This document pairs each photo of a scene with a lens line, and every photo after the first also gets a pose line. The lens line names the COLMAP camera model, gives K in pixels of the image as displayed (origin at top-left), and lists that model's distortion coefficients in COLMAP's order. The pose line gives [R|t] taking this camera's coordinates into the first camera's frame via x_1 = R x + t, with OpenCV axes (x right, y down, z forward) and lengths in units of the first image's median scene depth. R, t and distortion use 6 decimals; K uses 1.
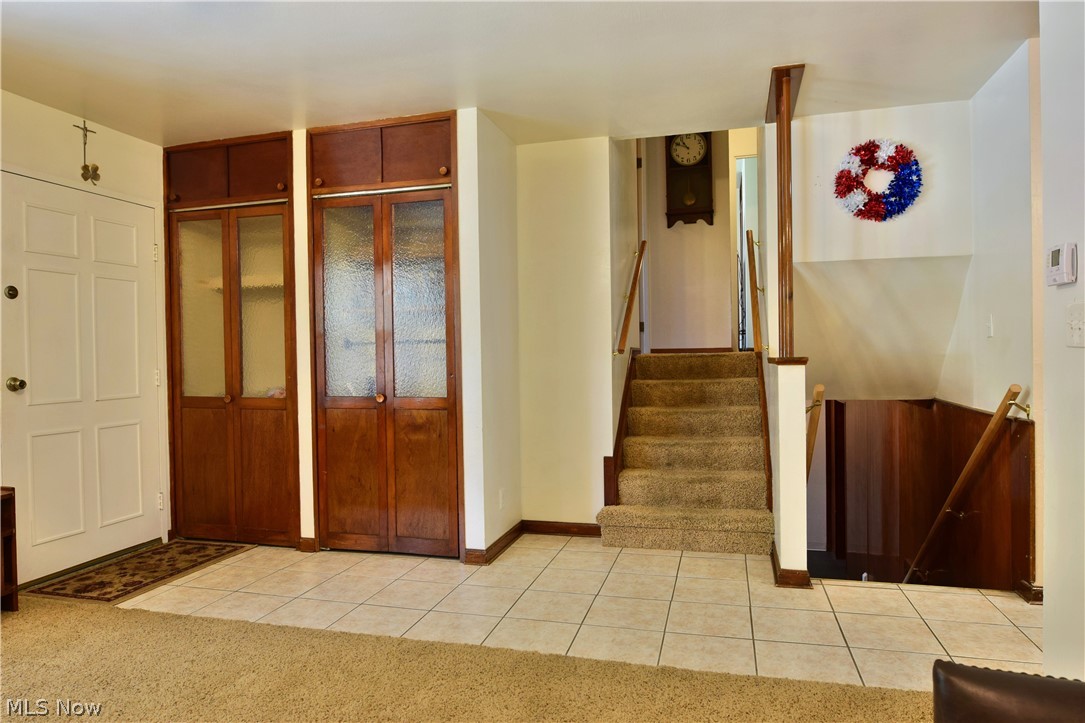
lens RADIAL K [[659.2, 0, 543.5], [0, 659.2, 360.6], [0, 0, 1]] dist [-0.006182, -0.007921]
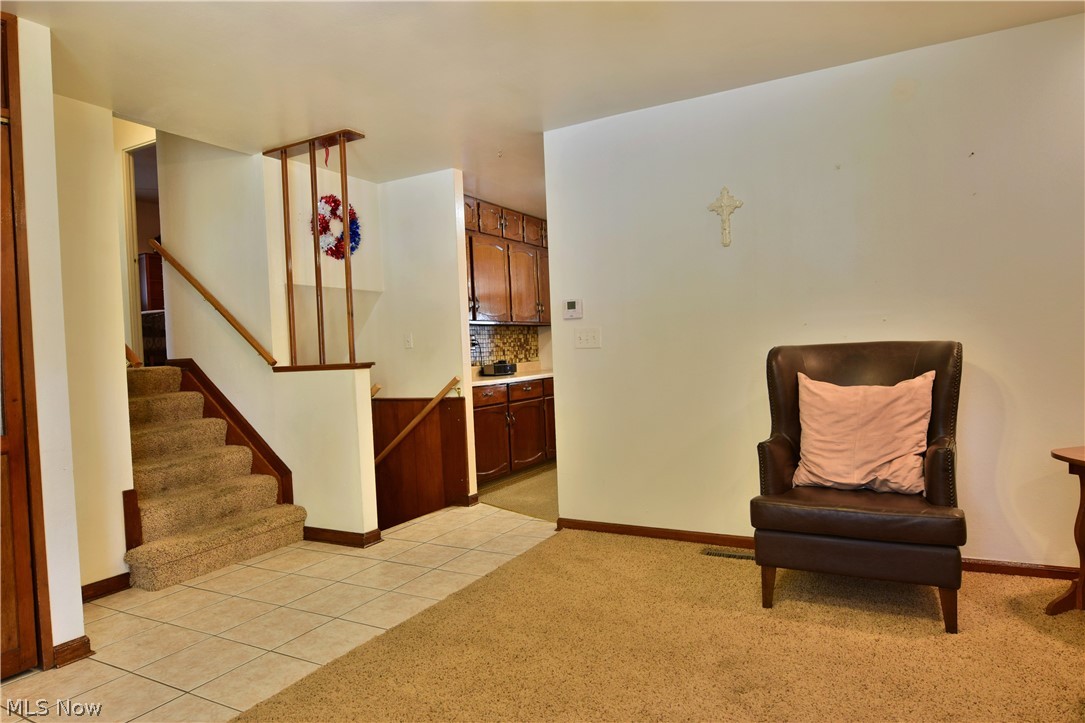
lens RADIAL K [[659.2, 0, 546.2], [0, 659.2, 360.2], [0, 0, 1]] dist [-0.006182, -0.007921]
pose [[0.239011, -0.013038, 0.970929, -0.668376], [0.048079, 0.998842, 0.001578, 0.004570], [-0.969826, 0.046304, 0.239361, 0.312643]]
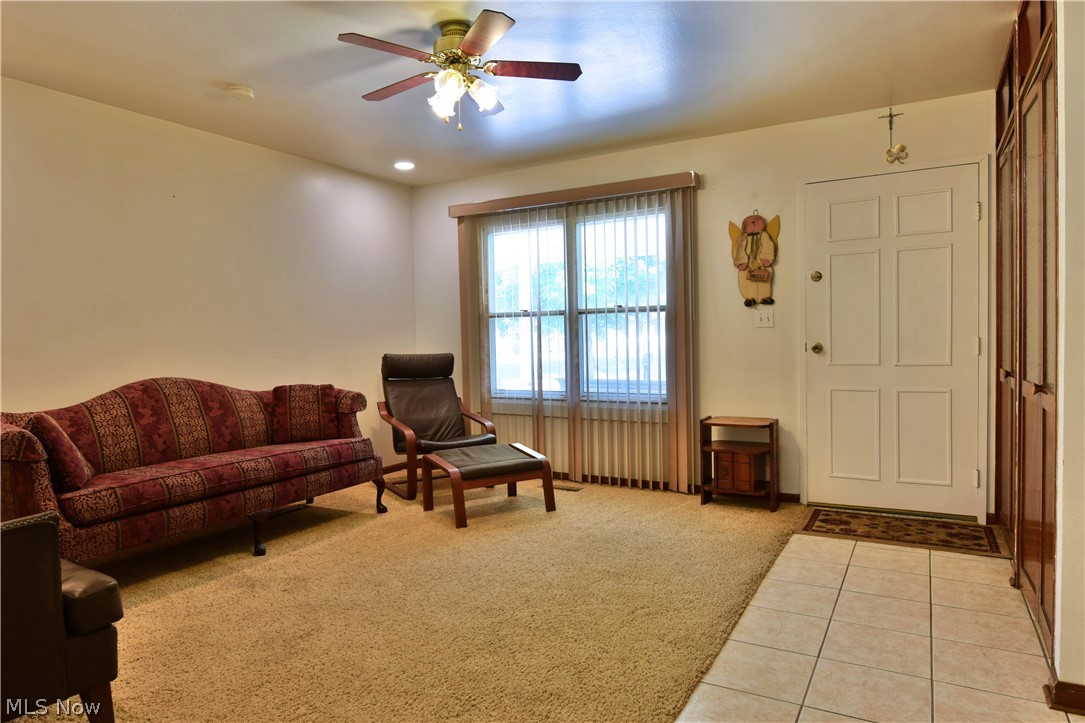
lens RADIAL K [[659.2, 0, 542.8], [0, 659.2, 358.9], [0, 0, 1]] dist [-0.006182, -0.007921]
pose [[-0.253537, 0.051158, -0.965972, 0.523213], [0.017357, 0.998680, 0.048335, -0.012833], [0.967170, -0.004512, -0.254090, 0.718965]]
